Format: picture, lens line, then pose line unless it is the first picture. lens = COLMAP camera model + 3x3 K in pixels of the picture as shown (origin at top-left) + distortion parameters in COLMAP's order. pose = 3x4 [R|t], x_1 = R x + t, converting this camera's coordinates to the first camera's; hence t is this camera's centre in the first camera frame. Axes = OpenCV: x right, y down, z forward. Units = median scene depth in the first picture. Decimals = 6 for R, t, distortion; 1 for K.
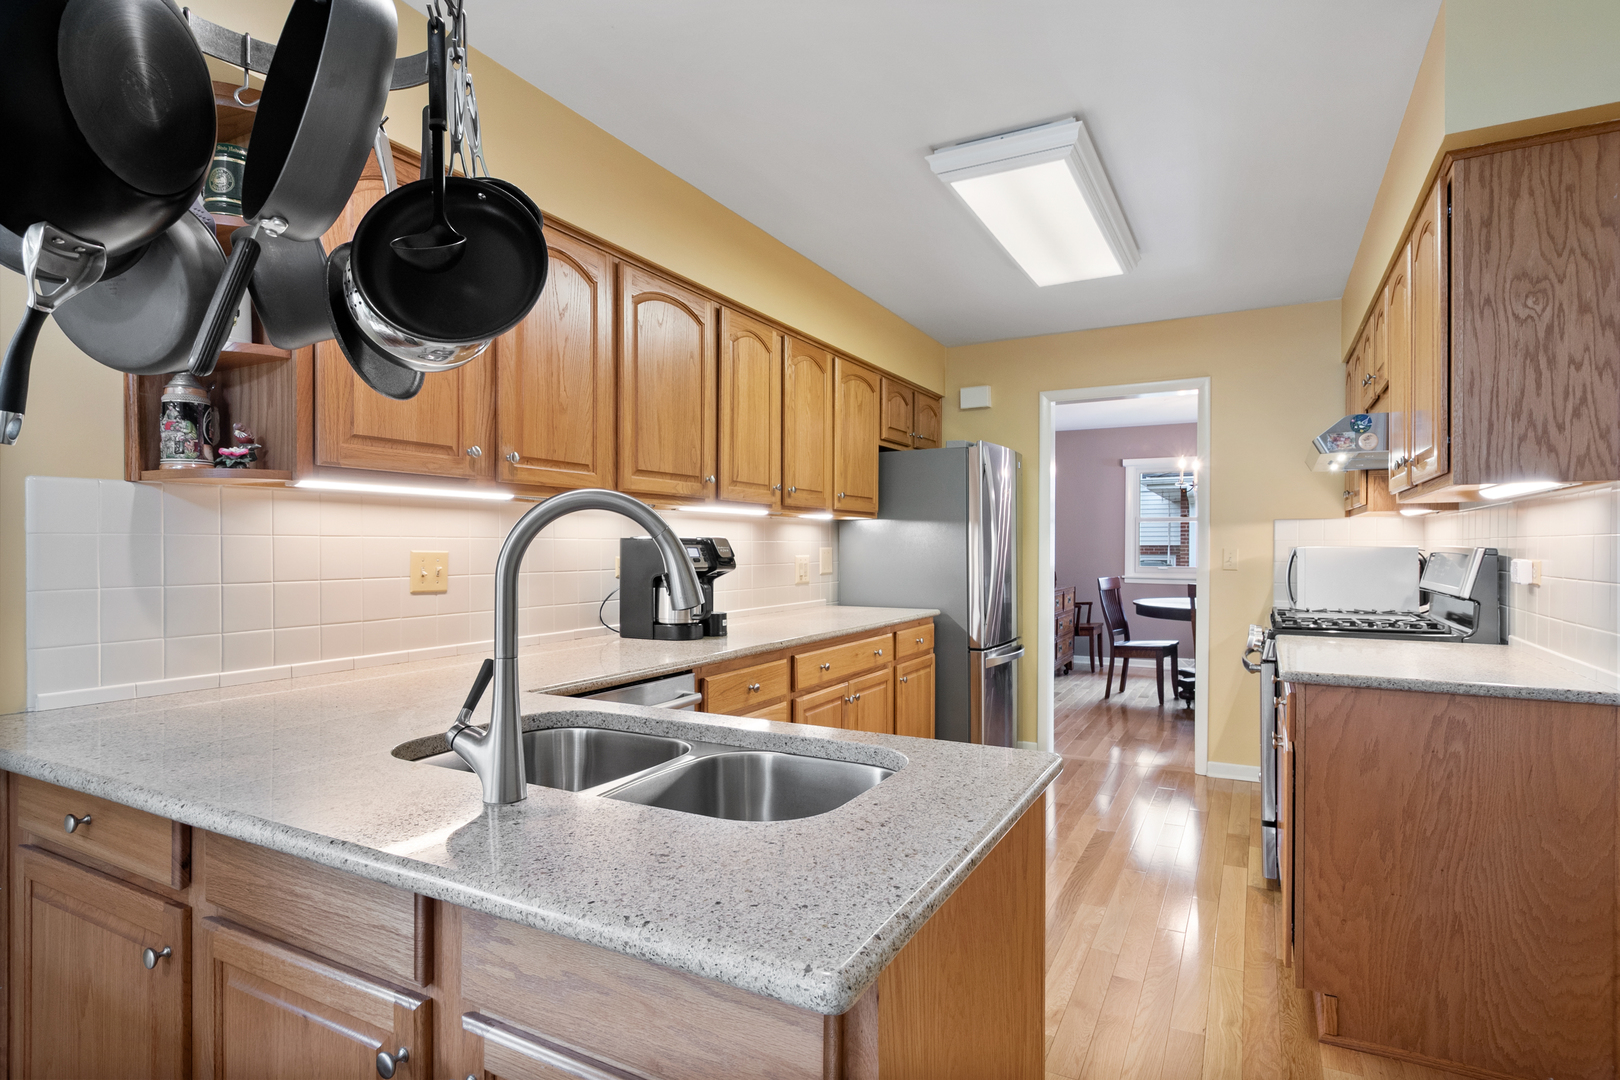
lens RADIAL K [[840.0, 0, 810.0], [0, 840.0, 540.0], [0, 0, 1]] dist [-0.000897, 0.000757]
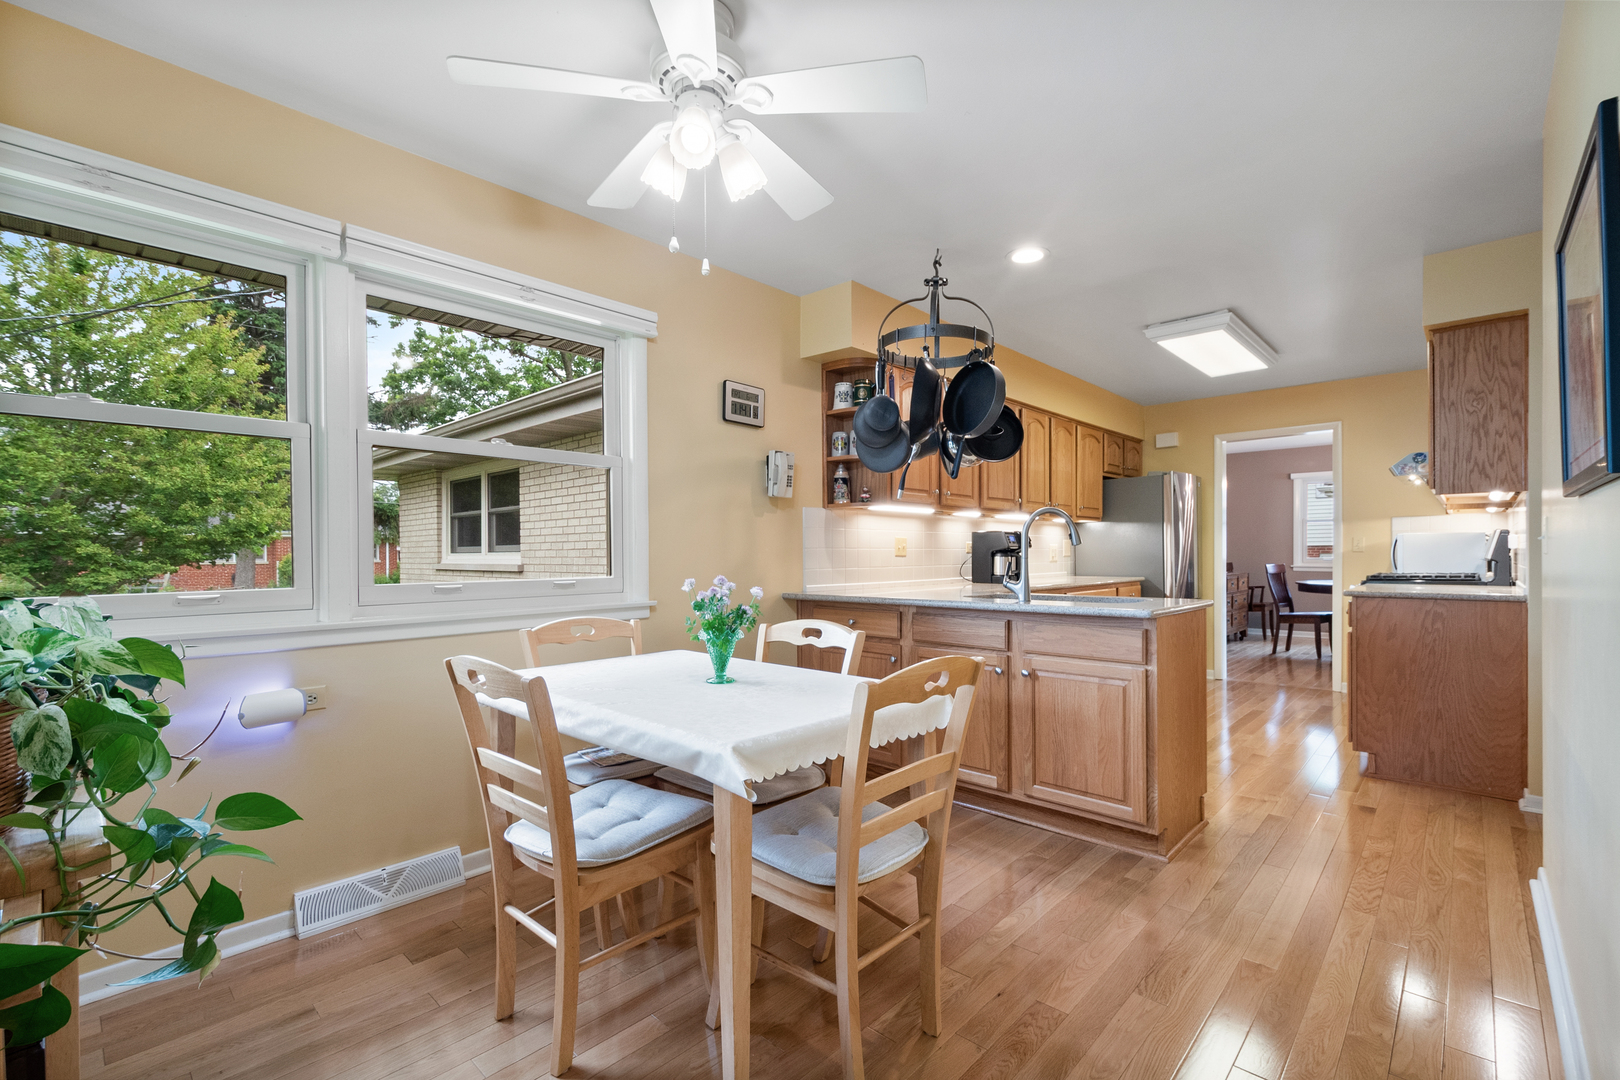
lens RADIAL K [[705.0, 0, 819.5], [0, 705.0, 550.9], [0, 0, 1]] dist [0.003738, -0.000164]
pose [[0.967880, -0.007584, -0.251297, -0.173645], [0.008874, 0.999953, 0.003999, 0.035532], [0.251254, -0.006100, 0.967902, -0.743453]]
